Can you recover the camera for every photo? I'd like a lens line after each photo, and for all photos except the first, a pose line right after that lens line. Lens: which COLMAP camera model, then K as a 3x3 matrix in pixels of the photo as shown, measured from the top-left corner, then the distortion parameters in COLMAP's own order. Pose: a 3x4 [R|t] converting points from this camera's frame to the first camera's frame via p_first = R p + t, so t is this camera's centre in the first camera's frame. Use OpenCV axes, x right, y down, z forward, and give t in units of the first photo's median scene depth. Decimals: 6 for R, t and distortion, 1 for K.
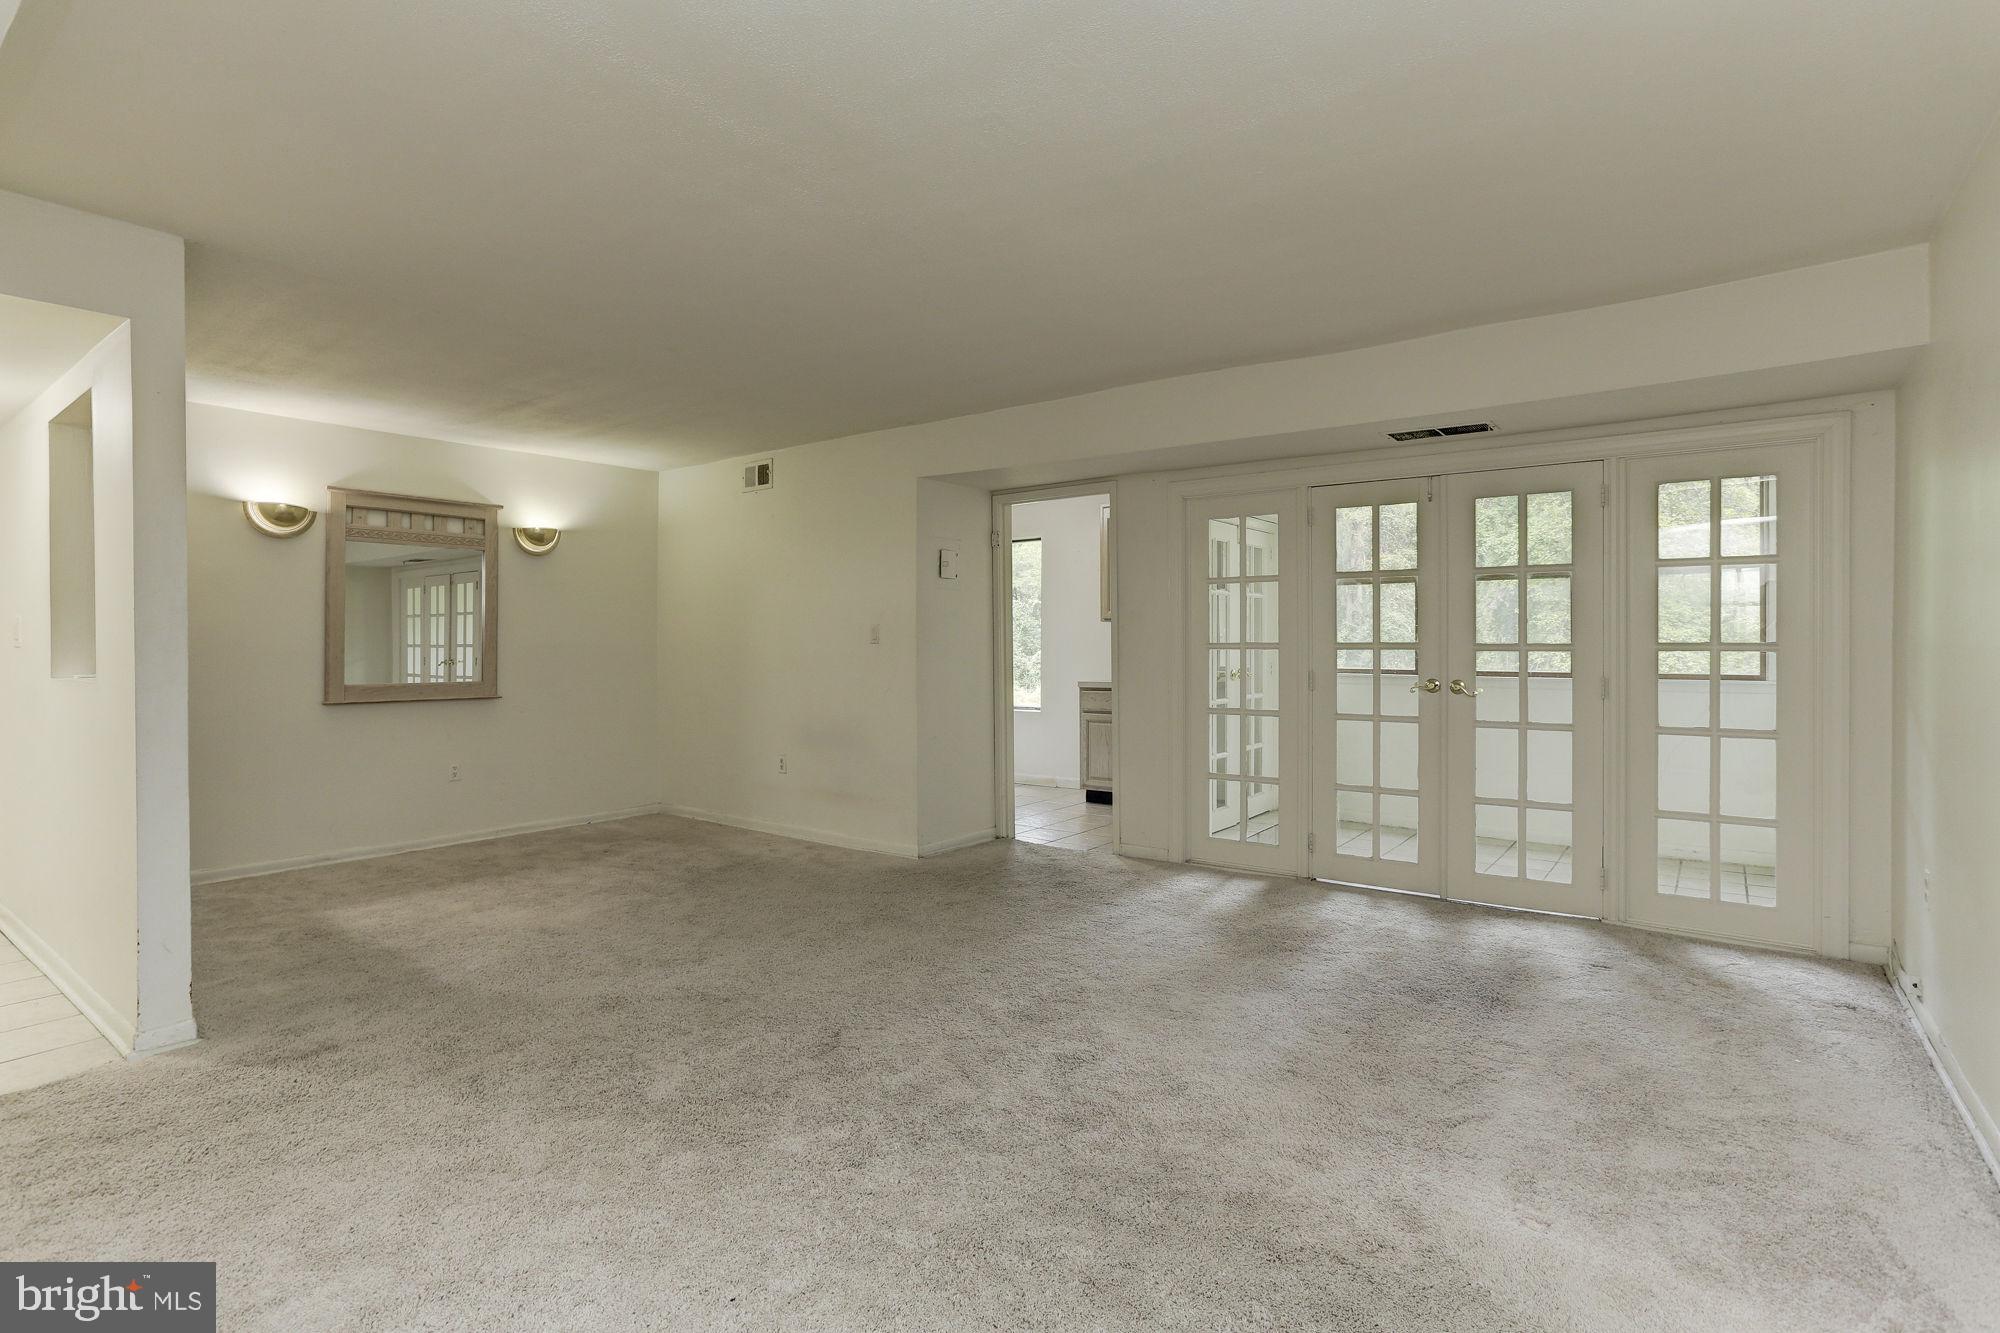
lens RADIAL K [[962.3, 0, 1011.4], [0, 962.3, 650.5], [0, 0, 1]] dist [-0.024231, -0.000086]
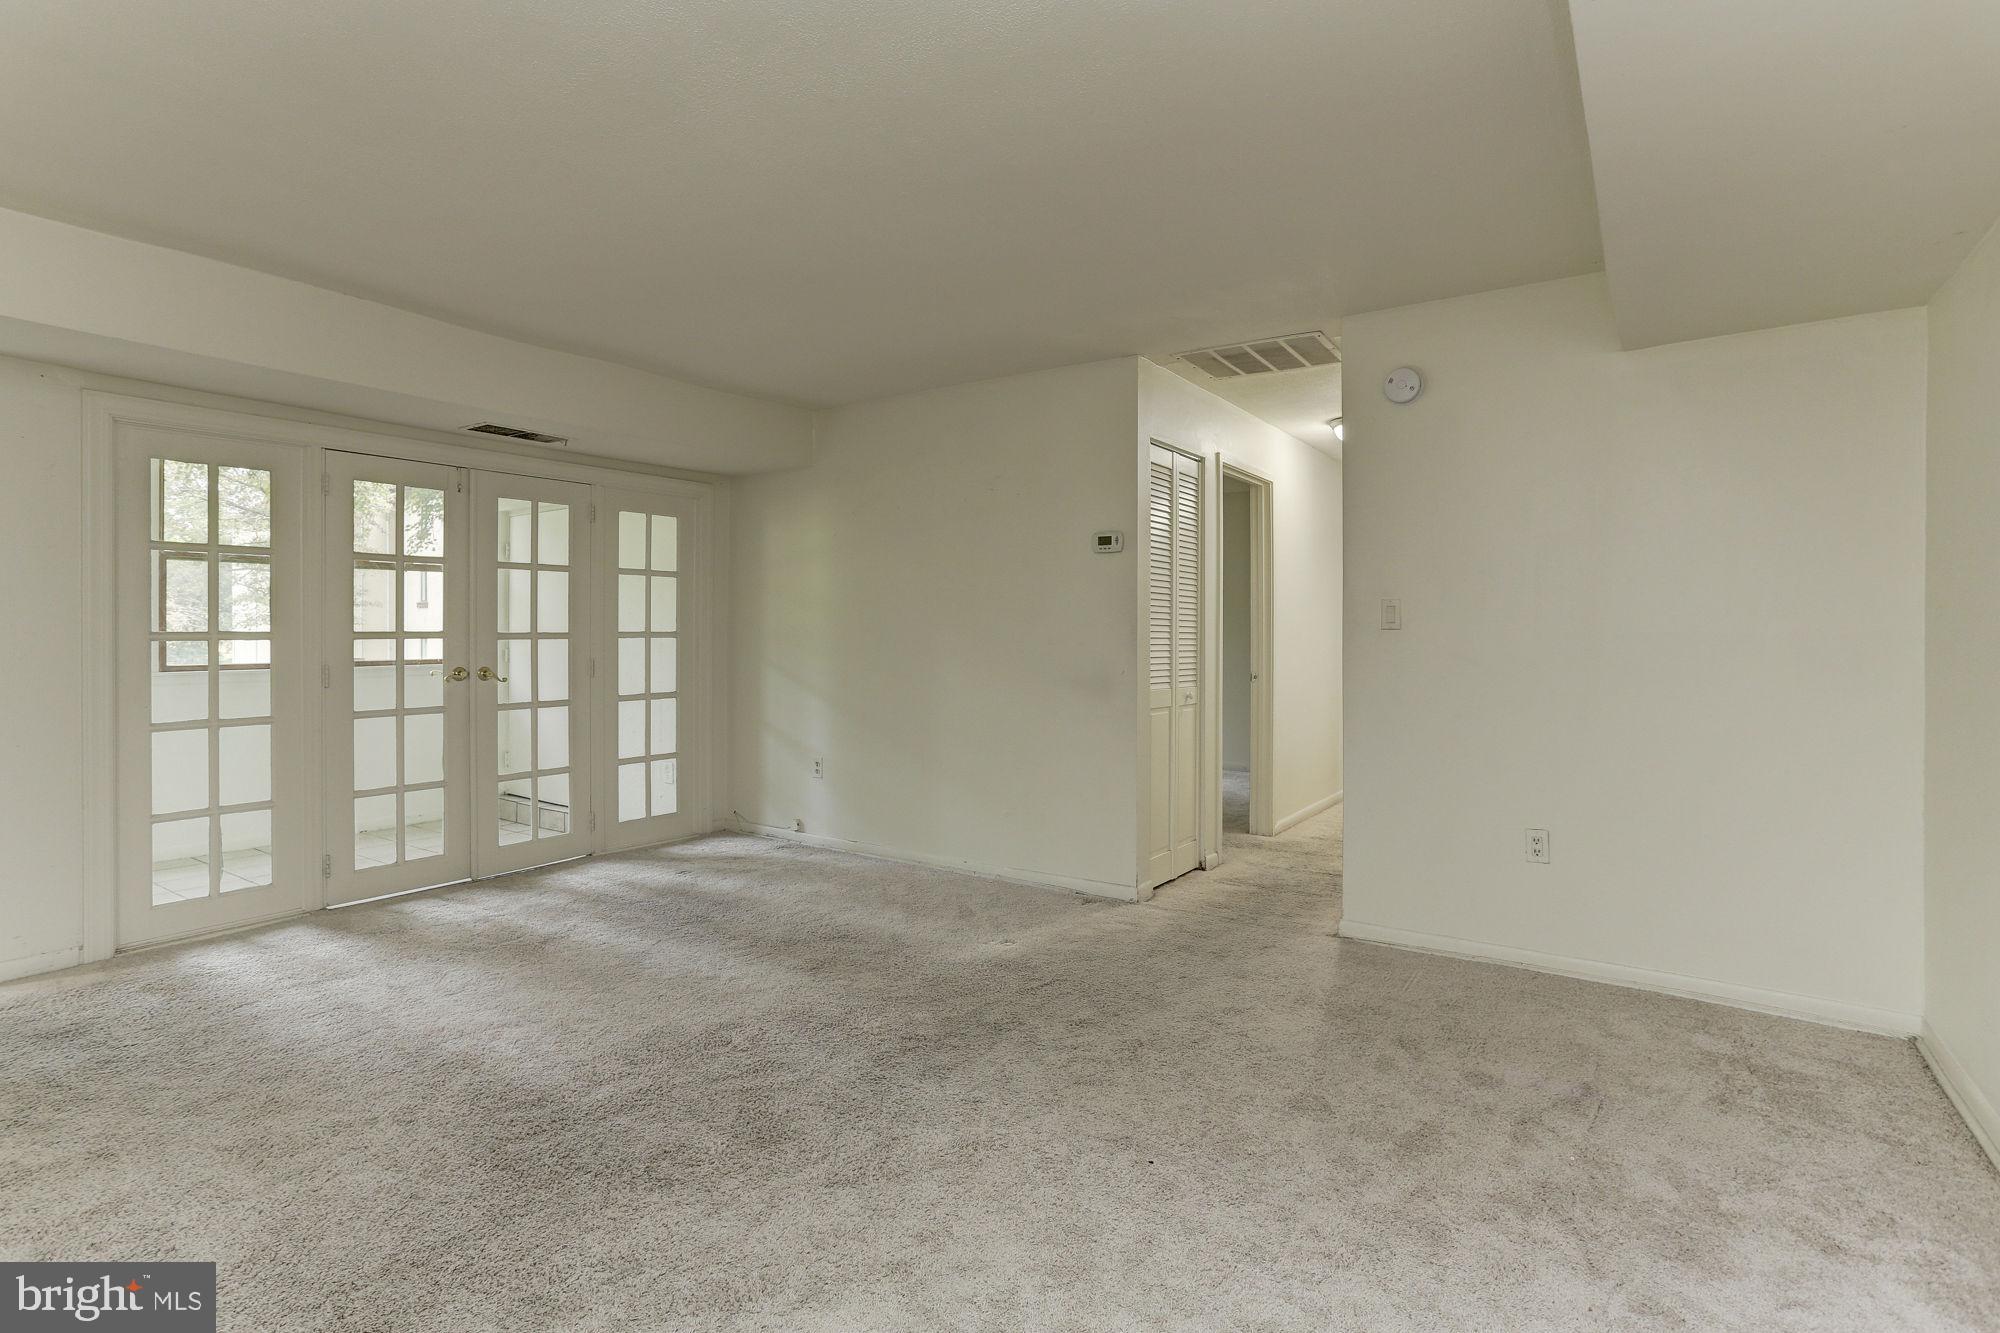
lens RADIAL K [[962.3, 0, 1010.0], [0, 962.3, 652.1], [0, 0, 1]] dist [-0.024231, -0.000086]
pose [[-0.035946, -0.023095, 0.999087, -0.496363], [0.009258, 0.999682, 0.023442, -0.003992], [-0.999311, 0.010092, -0.035720, 0.379538]]
